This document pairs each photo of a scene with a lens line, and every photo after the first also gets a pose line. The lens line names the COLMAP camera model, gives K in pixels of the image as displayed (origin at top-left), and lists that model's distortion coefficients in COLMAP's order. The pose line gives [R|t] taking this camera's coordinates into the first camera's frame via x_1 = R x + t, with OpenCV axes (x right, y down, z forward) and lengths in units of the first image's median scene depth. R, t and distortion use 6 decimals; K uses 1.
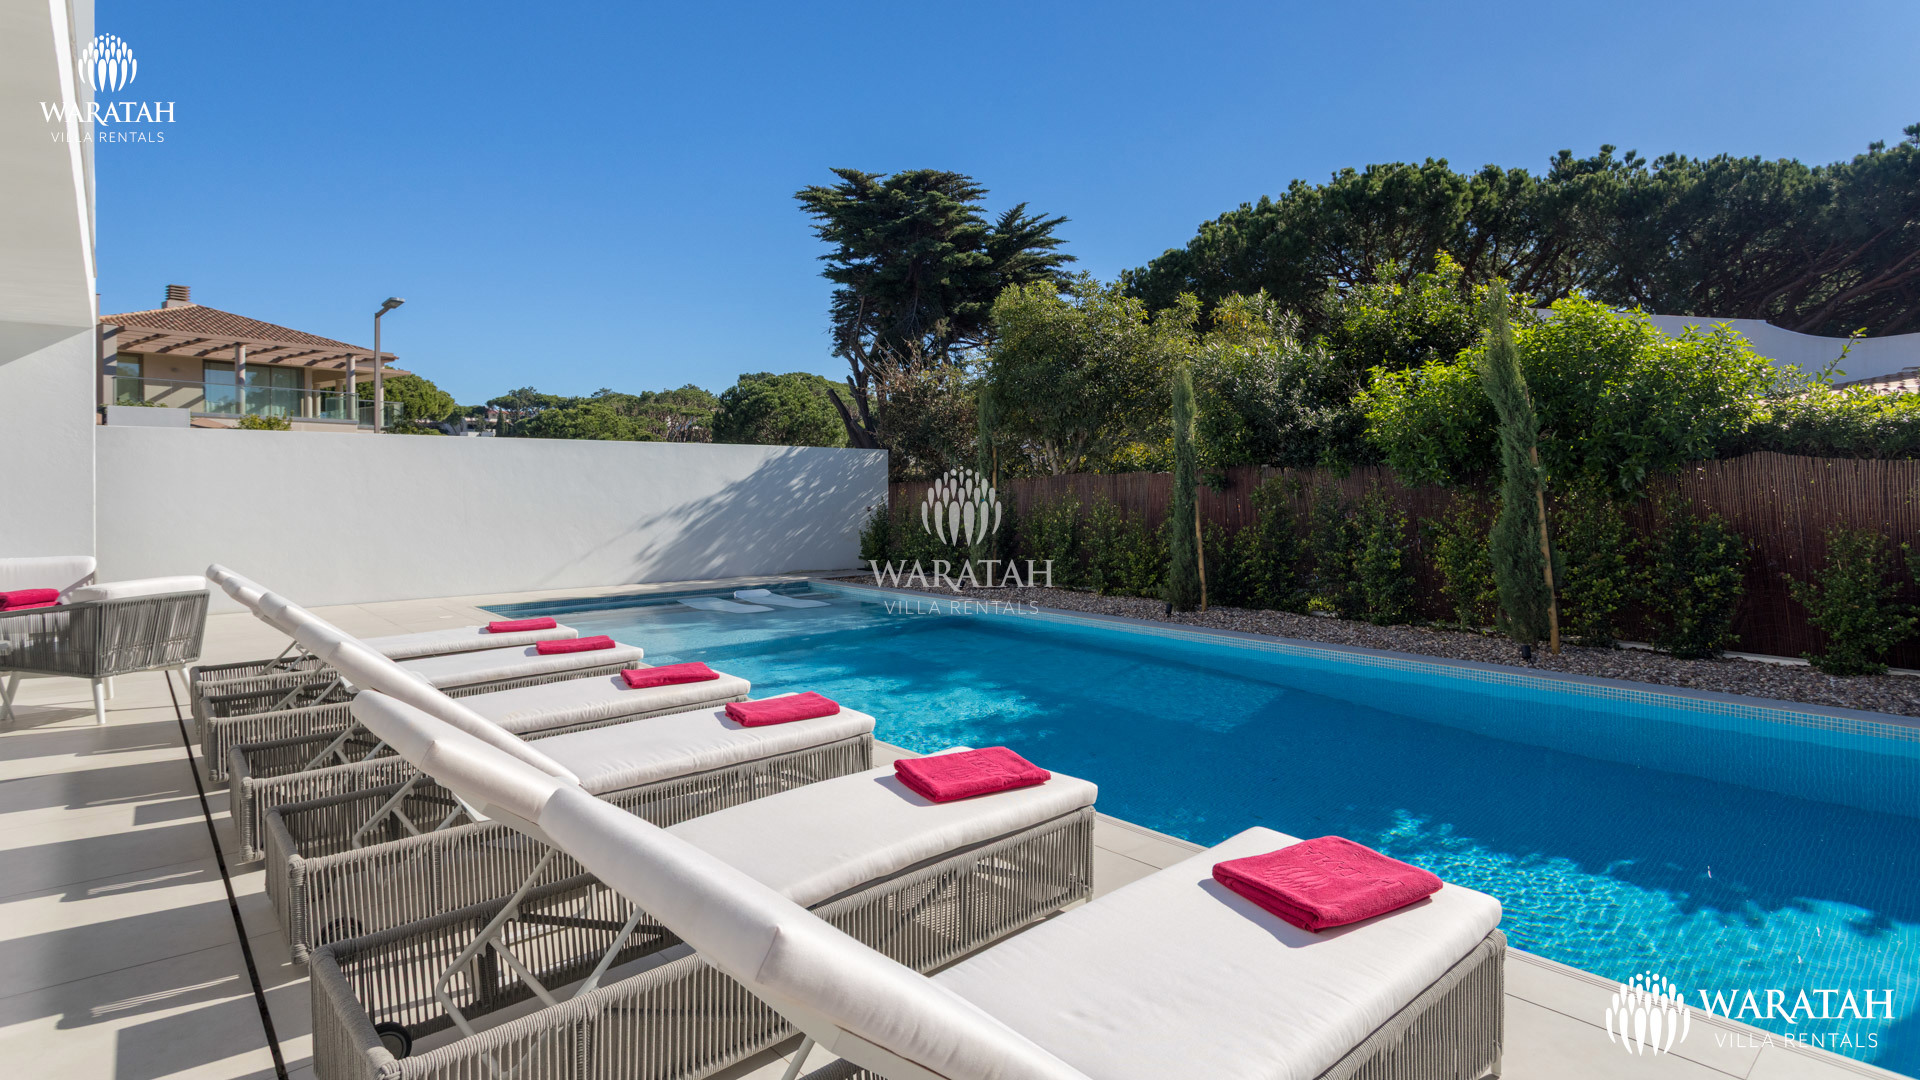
lens RADIAL K [[949.8, 0, 965.2], [0, 949.8, 490.2], [0, 0, 1]] dist [0.002798, 0.000314]
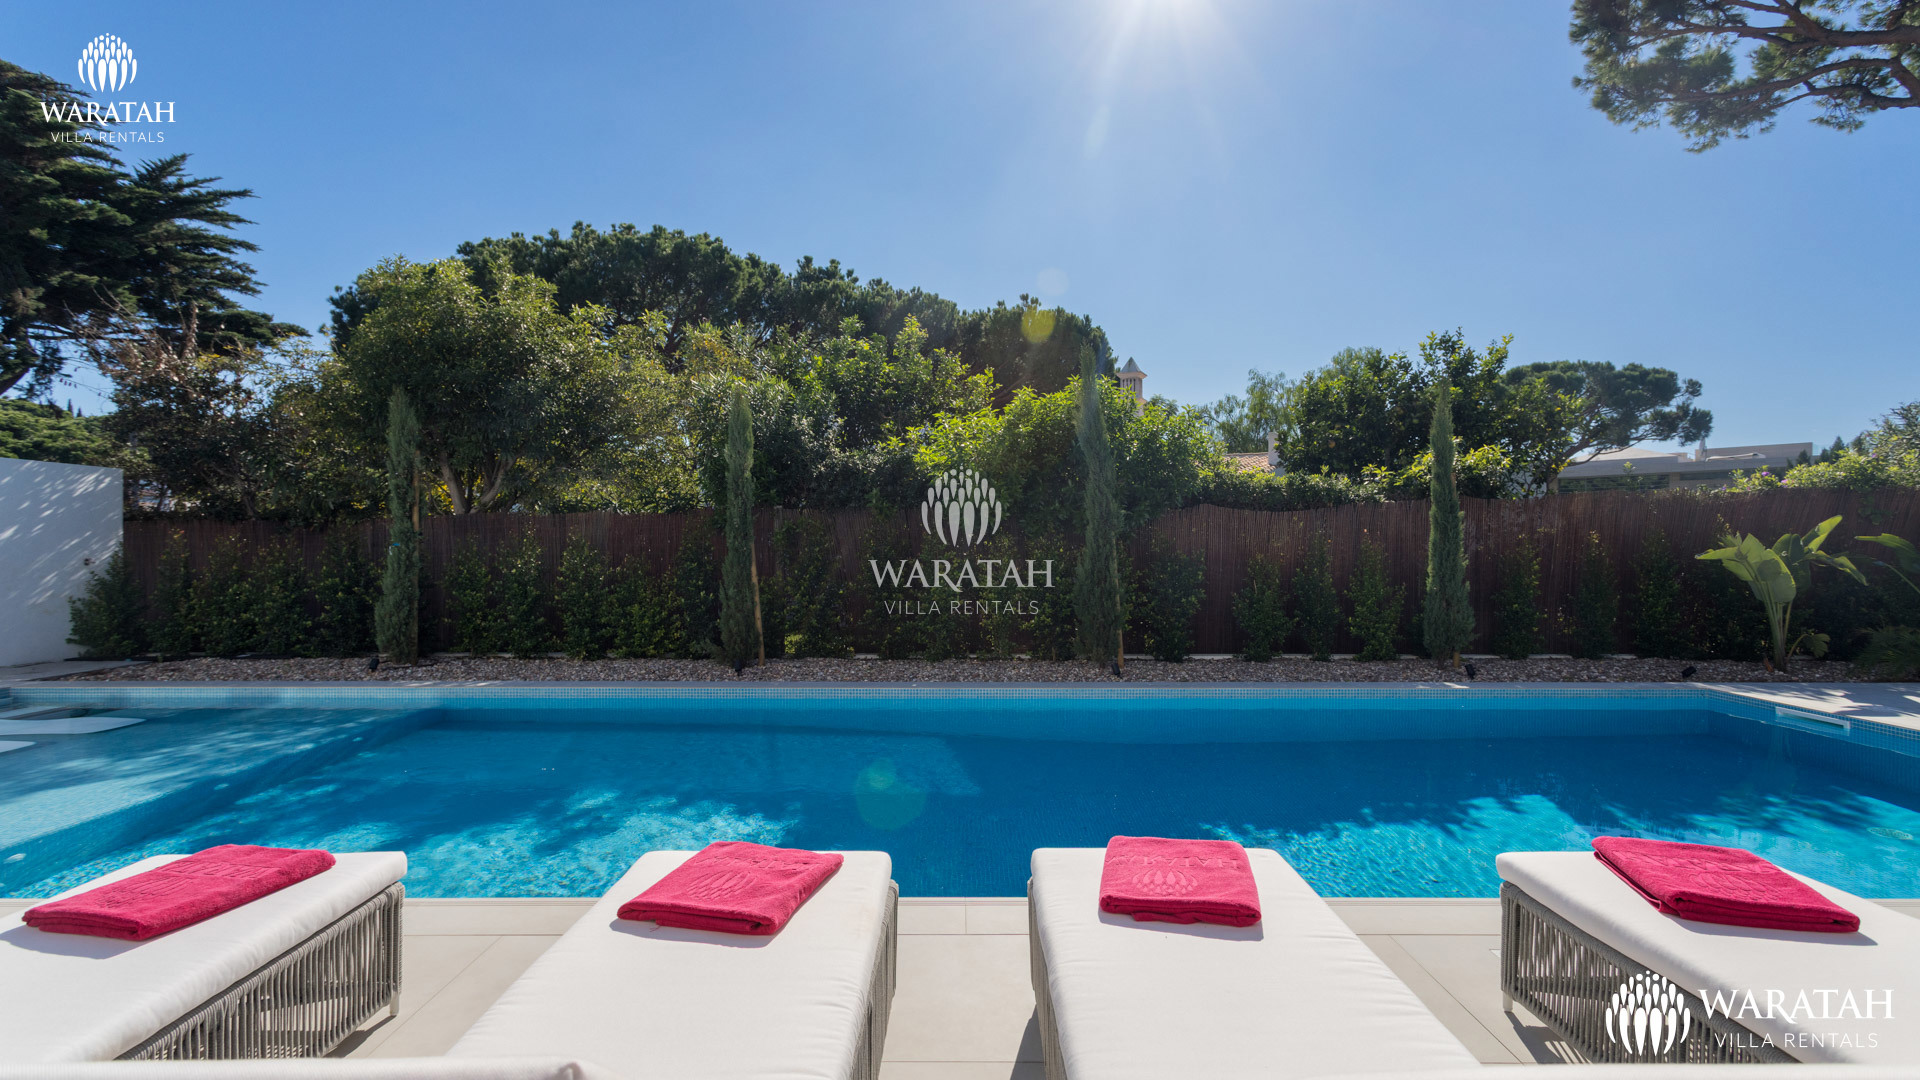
lens RADIAL K [[938.9, 0, 957.4], [0, 938.9, 542.7], [0, 0, 1]] dist [-0.001388, 0.002133]
pose [[0.669437, 0.007780, 0.742828, -0.100766], [0.000444, 0.999941, -0.010874, 0.007705], [-0.742868, 0.007609, 0.669394, 0.094563]]
